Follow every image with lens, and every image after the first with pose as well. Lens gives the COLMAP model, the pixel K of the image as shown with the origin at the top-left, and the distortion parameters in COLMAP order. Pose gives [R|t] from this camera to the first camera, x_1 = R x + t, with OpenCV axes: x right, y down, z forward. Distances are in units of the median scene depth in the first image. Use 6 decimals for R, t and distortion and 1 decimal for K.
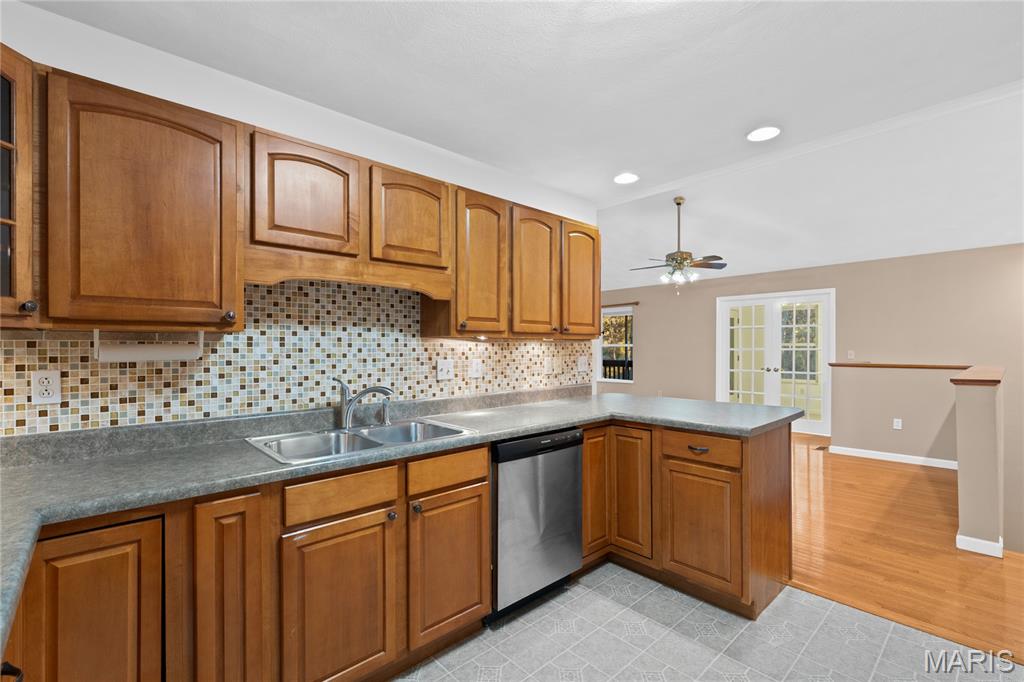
lens RADIAL K [[457.1, 0, 512.0], [0, 457.1, 341.0], [0, 0, 1]] dist [0.000271, 0.000007]
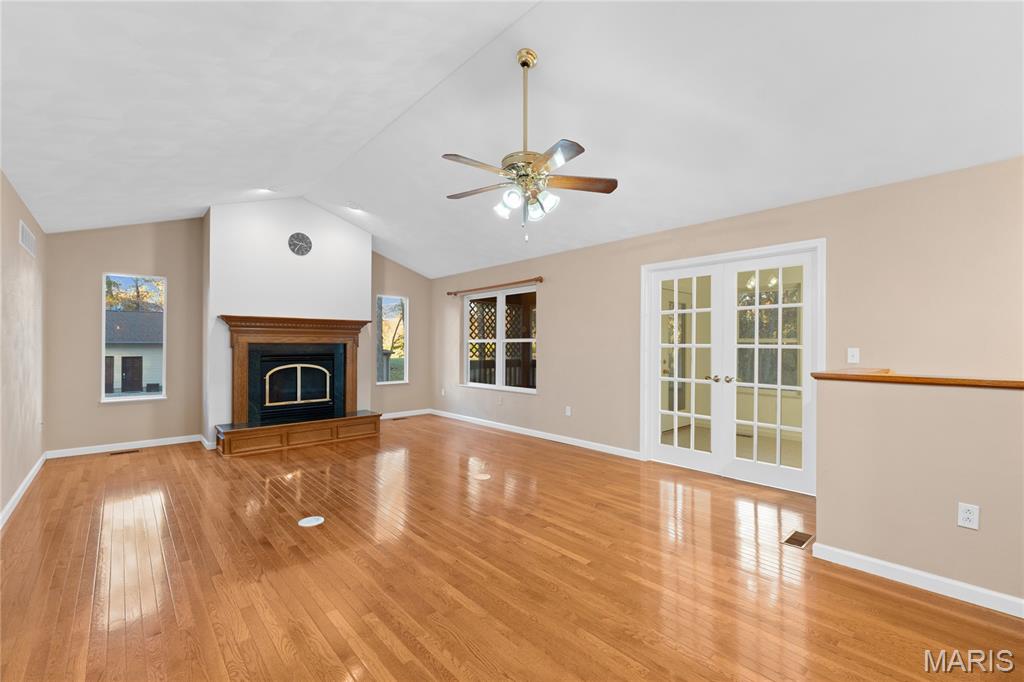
lens RADIAL K [[431.6, 0, 513.9], [0, 431.6, 343.8], [0, 0, 1]] dist [-0.000015, -0.000063]
pose [[0.999942, 0.008892, 0.006075, 0.294195], [-0.008968, 0.999879, 0.012735, 0.009539], [-0.005961, -0.012789, 0.999900, 0.433606]]
